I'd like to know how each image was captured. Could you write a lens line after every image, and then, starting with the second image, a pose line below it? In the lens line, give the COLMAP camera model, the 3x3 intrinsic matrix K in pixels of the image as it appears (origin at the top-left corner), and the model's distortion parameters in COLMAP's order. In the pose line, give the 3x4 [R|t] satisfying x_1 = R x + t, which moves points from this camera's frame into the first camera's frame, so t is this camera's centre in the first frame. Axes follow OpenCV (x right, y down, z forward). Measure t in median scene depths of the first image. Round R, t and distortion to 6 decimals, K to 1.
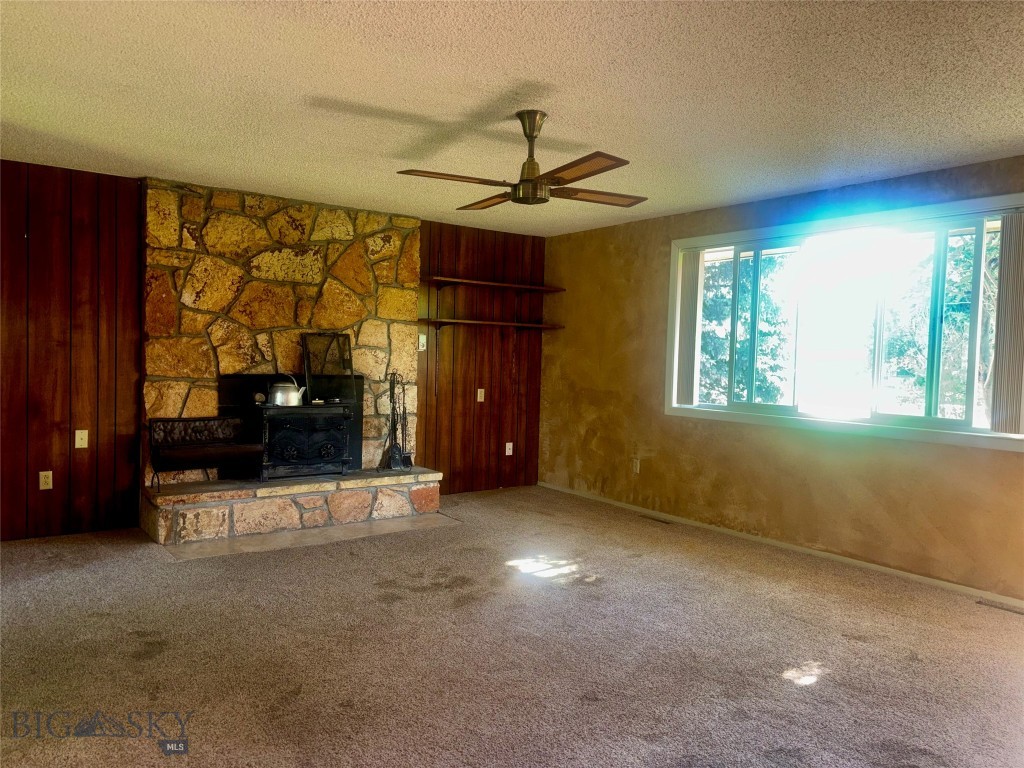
lens RADIAL K [[770.0, 0, 507.3], [0, 770.0, 389.2], [0, 0, 1]] dist [0.050632, -0.054413]
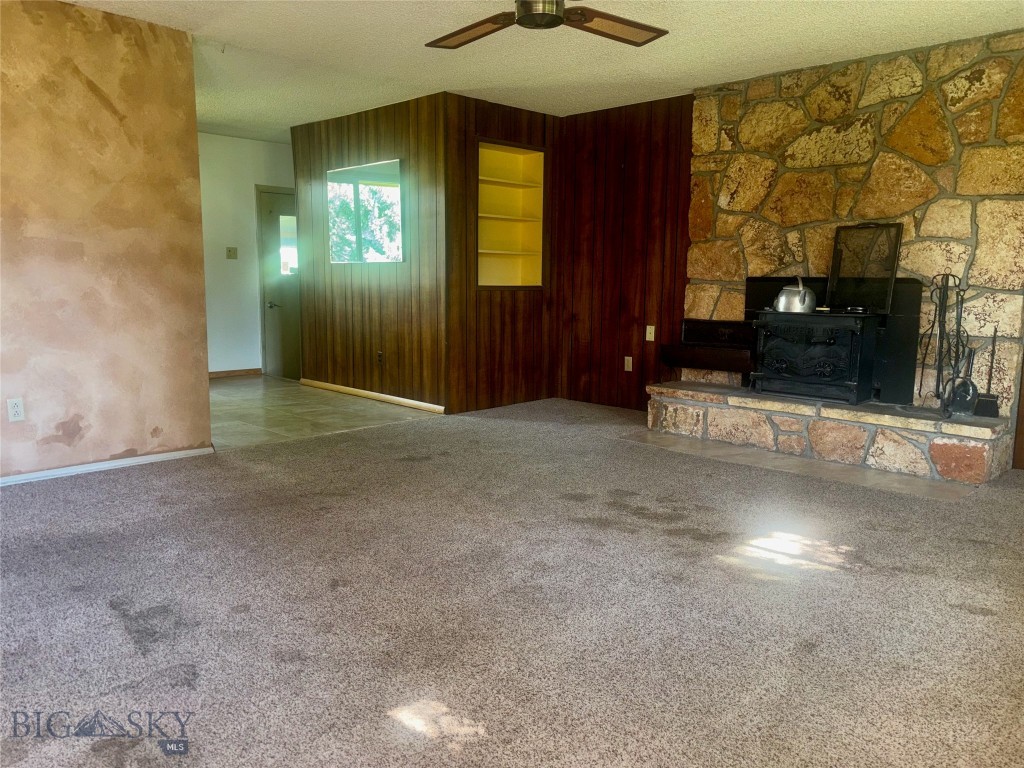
lens RADIAL K [[770.0, 0, 501.4], [0, 770.0, 381.8], [0, 0, 1]] dist [0.050632, -0.054413]
pose [[0.157179, 0.107212, -0.981733, 0.547927], [-0.053216, 0.993565, 0.099984, 0.030279], [0.986135, 0.036528, 0.161873, 0.555402]]
